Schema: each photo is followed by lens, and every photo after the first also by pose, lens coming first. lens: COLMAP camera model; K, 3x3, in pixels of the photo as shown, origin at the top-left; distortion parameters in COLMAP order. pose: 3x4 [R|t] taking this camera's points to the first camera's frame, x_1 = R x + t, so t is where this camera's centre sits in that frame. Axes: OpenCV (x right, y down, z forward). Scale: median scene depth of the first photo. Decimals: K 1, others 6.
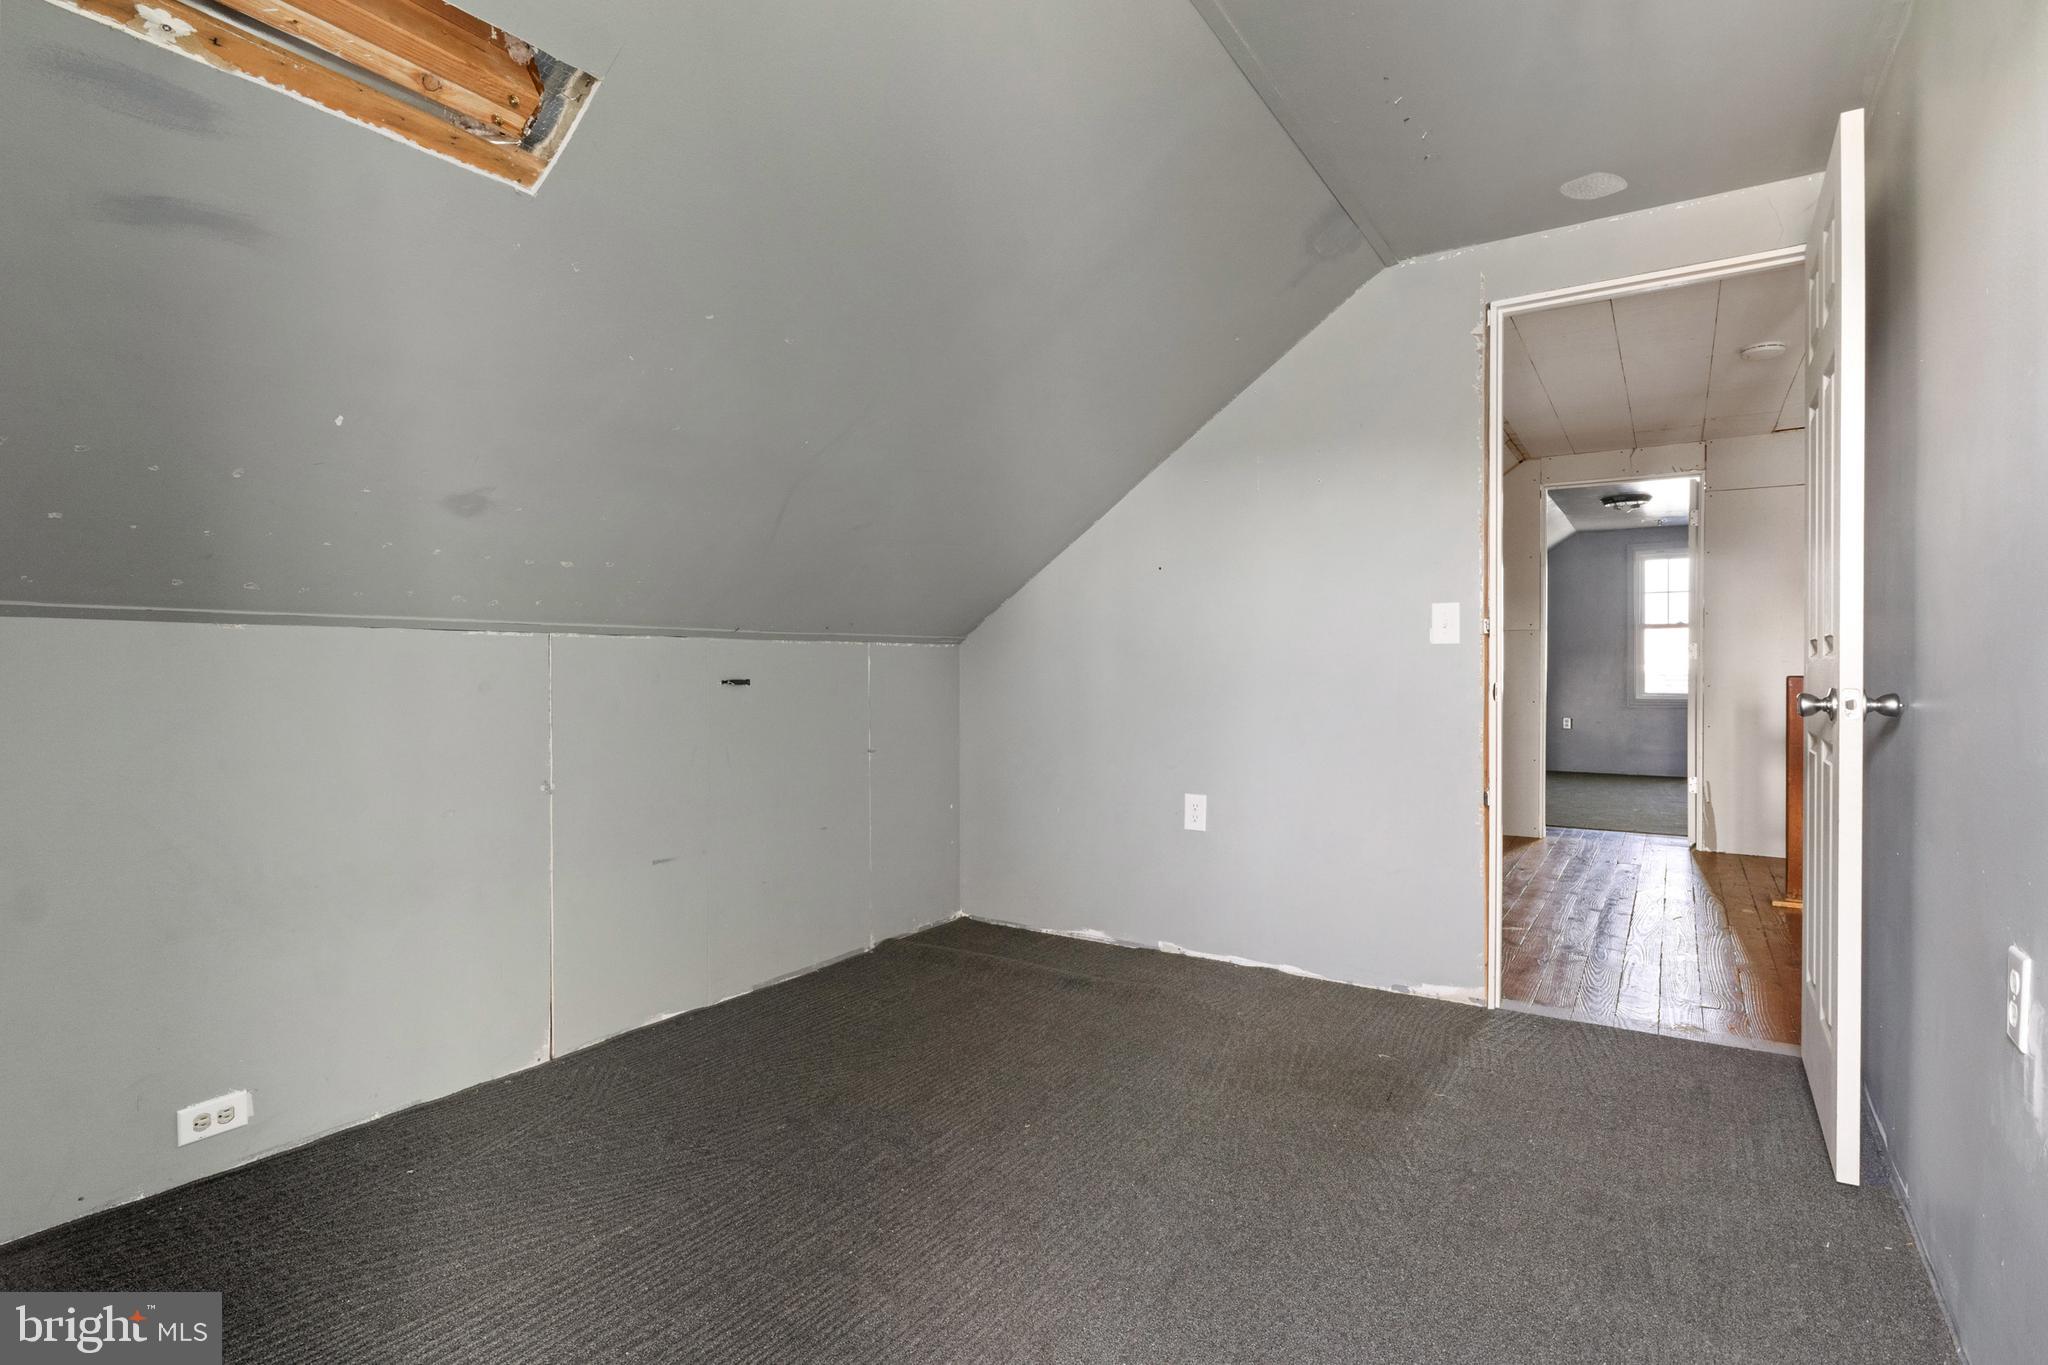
lens RADIAL K [[1038.2, 0, 1018.4], [0, 1038.2, 679.6], [0, 0, 1]] dist [-0.000945, -0.000246]
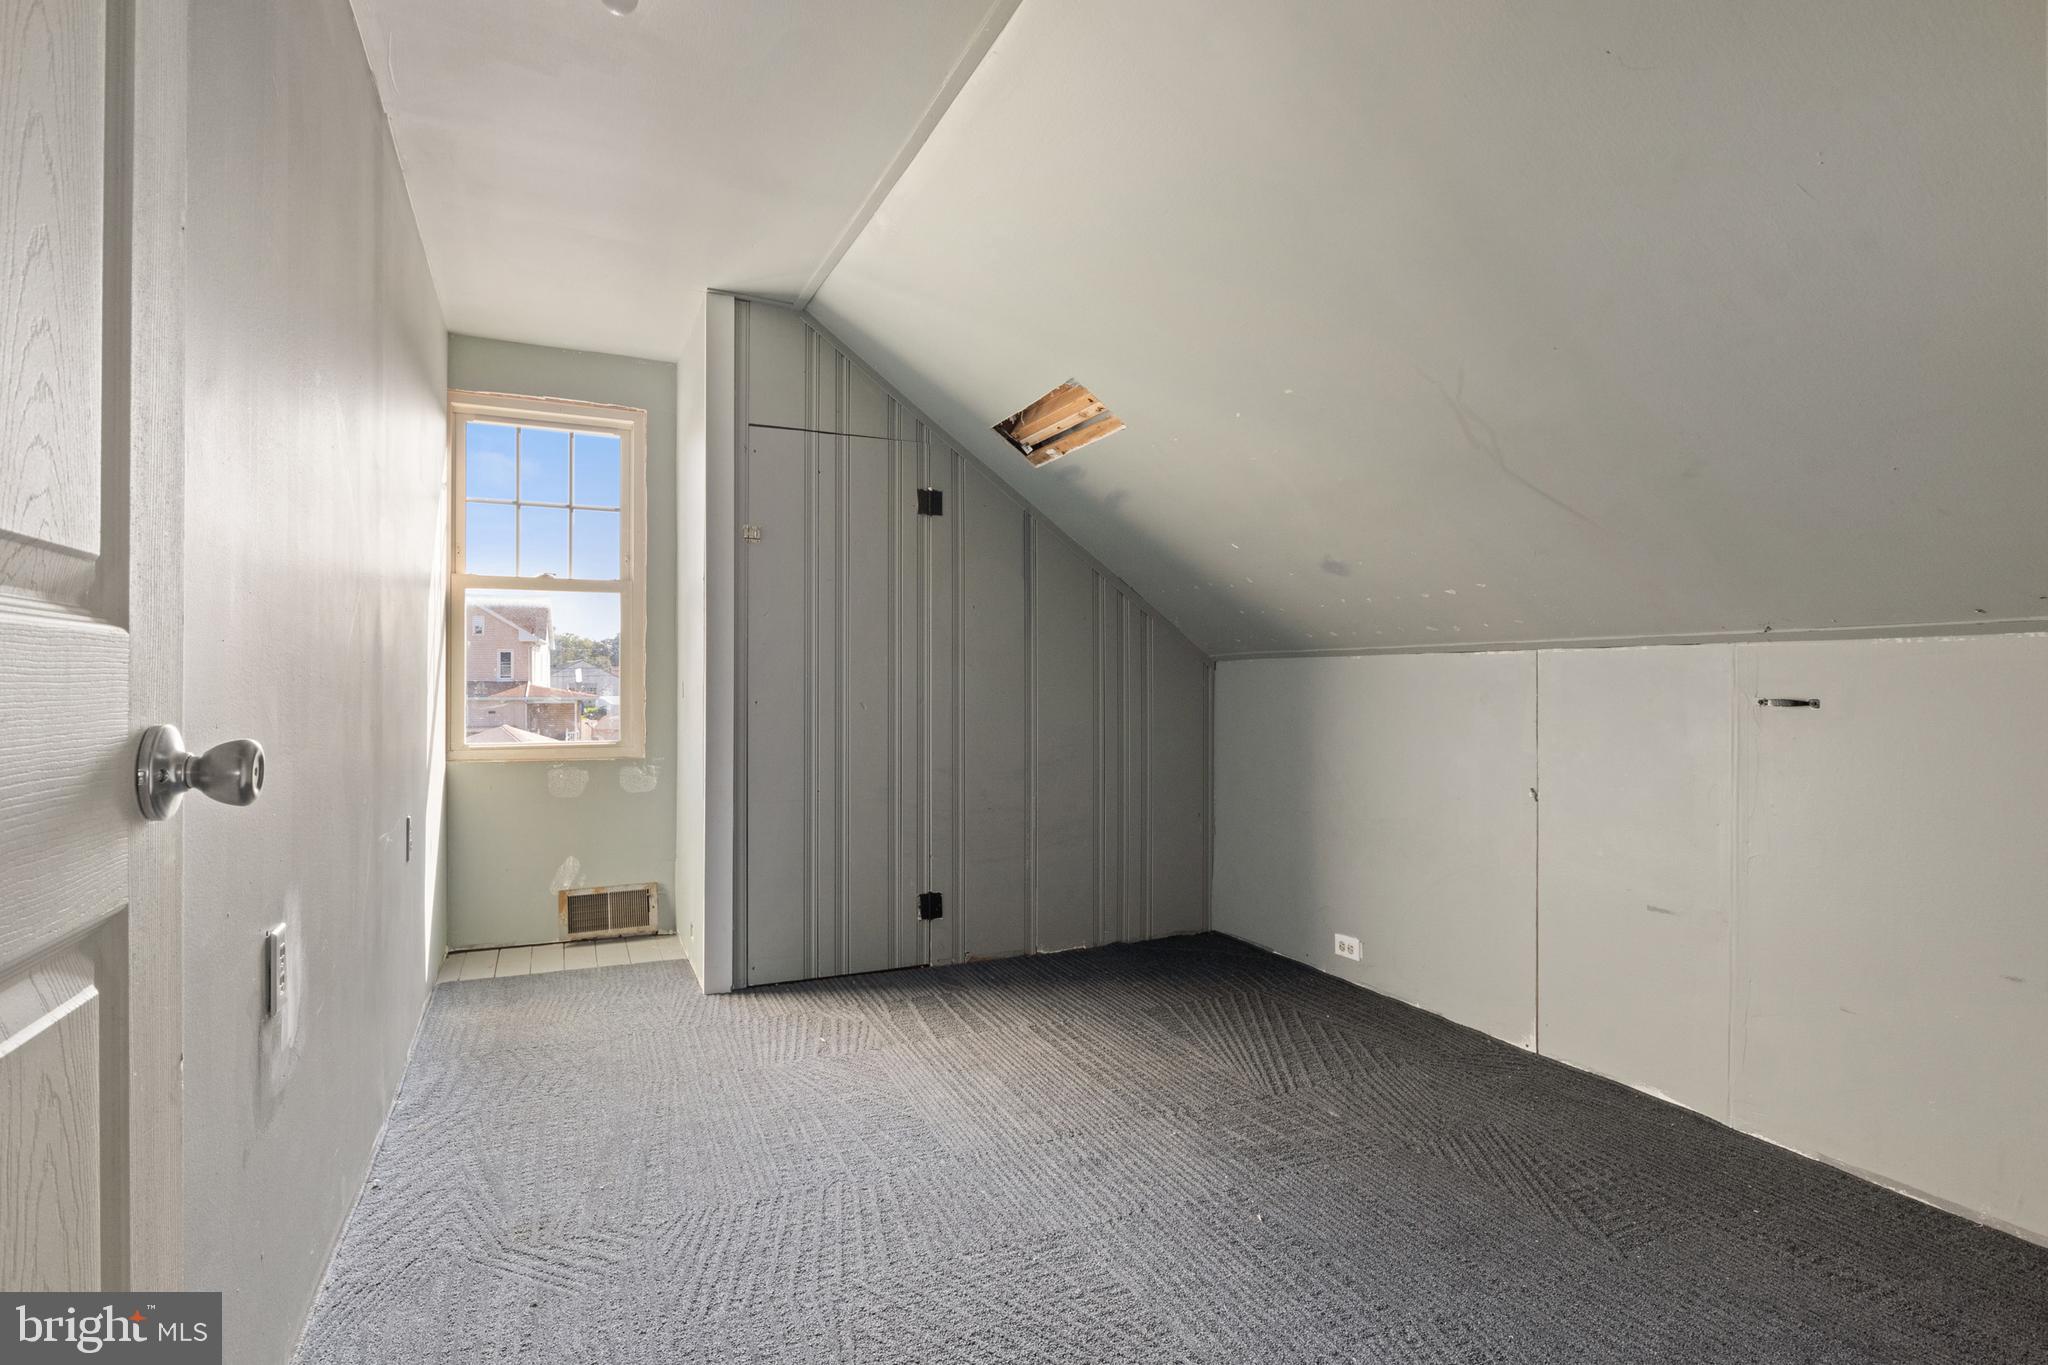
lens RADIAL K [[1038.2, 0, 1019.9], [0, 1038.2, 679.8], [0, 0, 1]] dist [-0.000945, -0.000246]
pose [[-0.543102, -0.004231, -0.839656, 0.662900], [-0.012831, 0.999912, 0.003261, -0.009542], [0.839569, 0.012545, -0.543108, 1.034001]]
